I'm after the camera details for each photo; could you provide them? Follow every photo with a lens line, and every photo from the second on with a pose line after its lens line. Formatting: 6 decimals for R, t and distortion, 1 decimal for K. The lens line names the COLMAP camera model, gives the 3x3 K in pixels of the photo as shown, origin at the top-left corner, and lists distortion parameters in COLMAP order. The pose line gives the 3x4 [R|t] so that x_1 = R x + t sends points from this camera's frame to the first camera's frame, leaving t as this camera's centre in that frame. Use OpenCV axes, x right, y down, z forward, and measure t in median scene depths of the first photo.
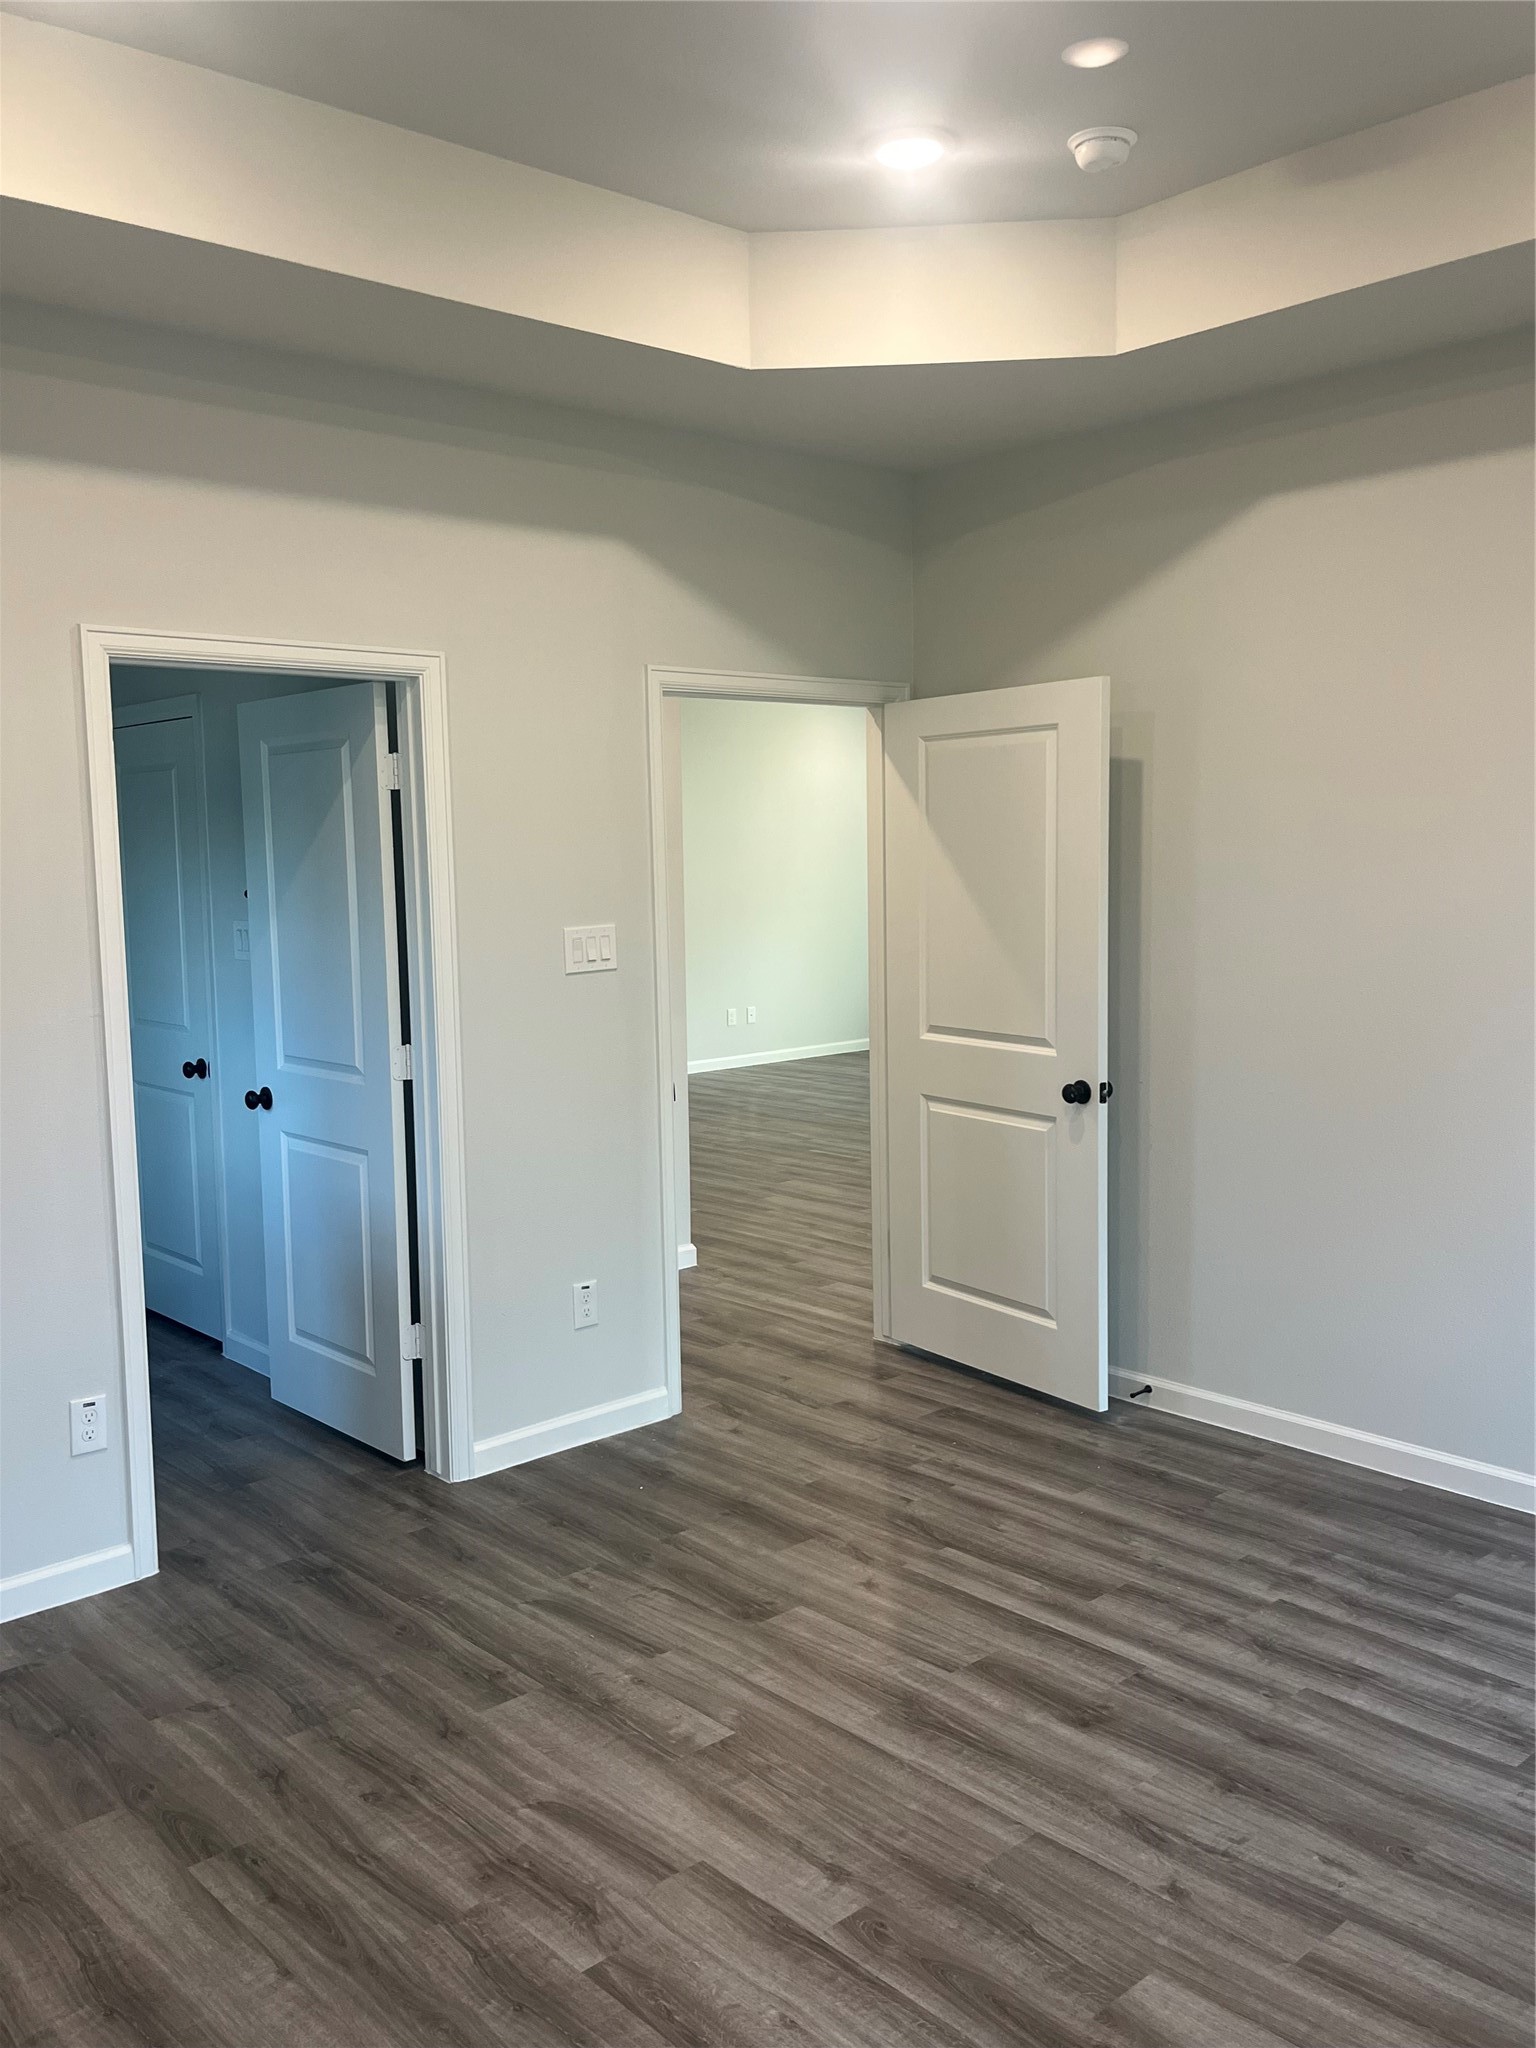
lens RADIAL K [[1688.8, 0, 766.7], [0, 1688.8, 1012.2], [0, 0, 1]] dist [0.050183, -0.060507]
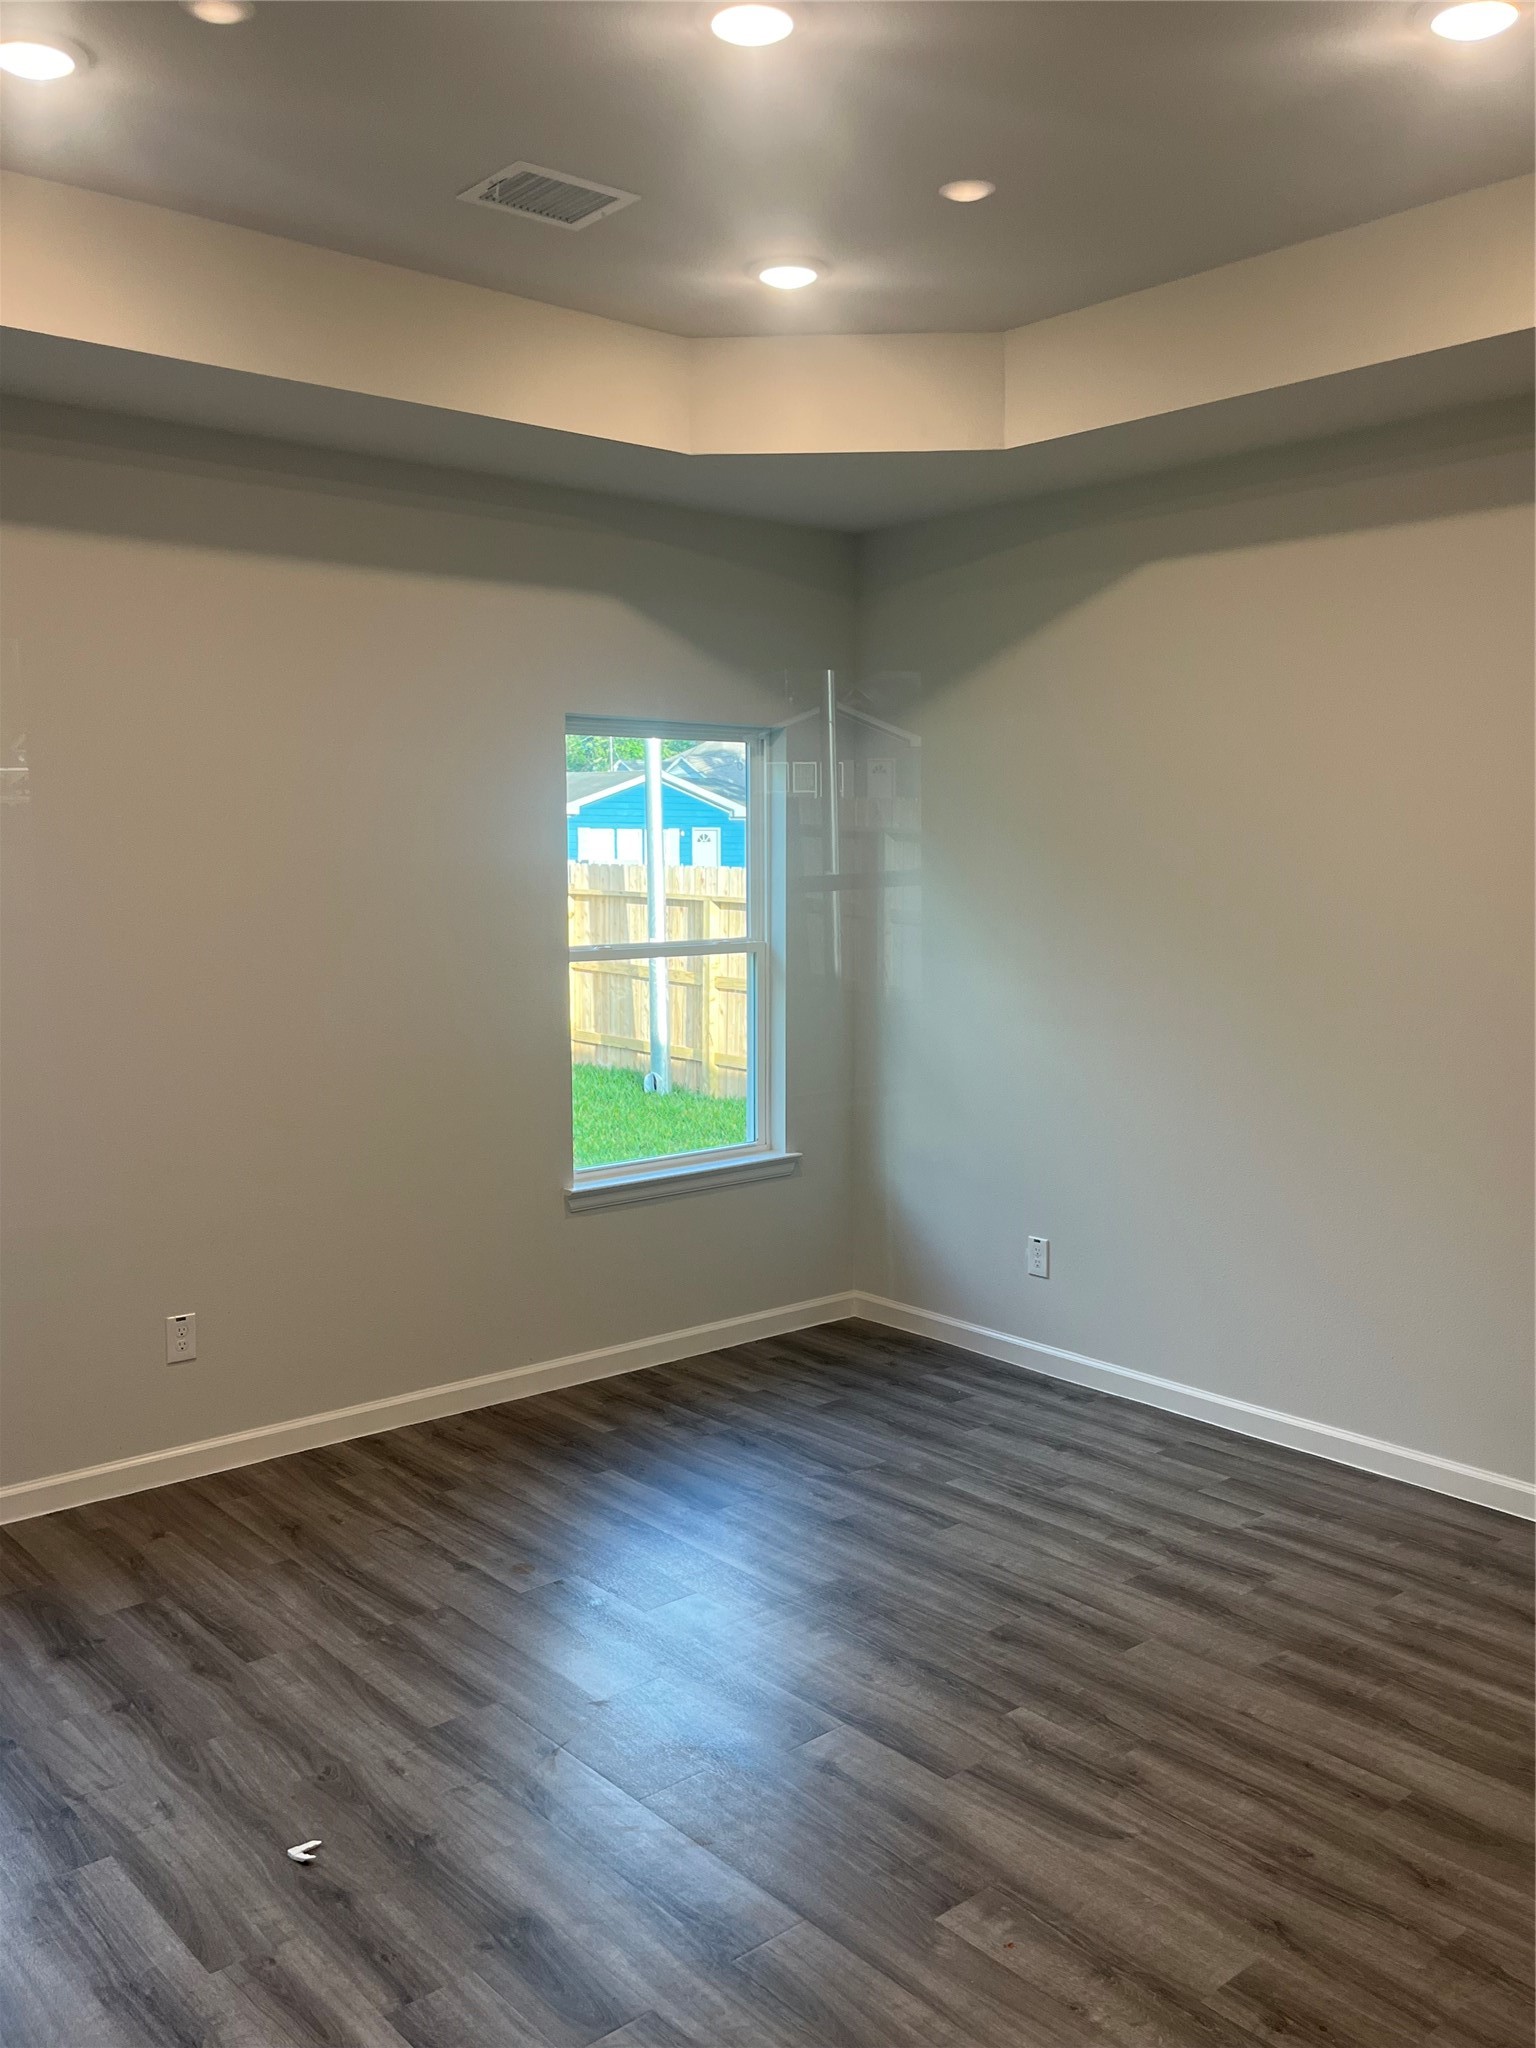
lens RADIAL K [[1688.8, 0, 766.7], [0, 1688.8, 1012.2], [0, 0, 1]] dist [0.050183, -0.060507]
pose [[-0.999216, 0.015048, 0.036618, 0.029375], [0.021828, 0.981060, 0.192472, -0.202546], [-0.033028, 0.193120, -0.980619, 1.865070]]
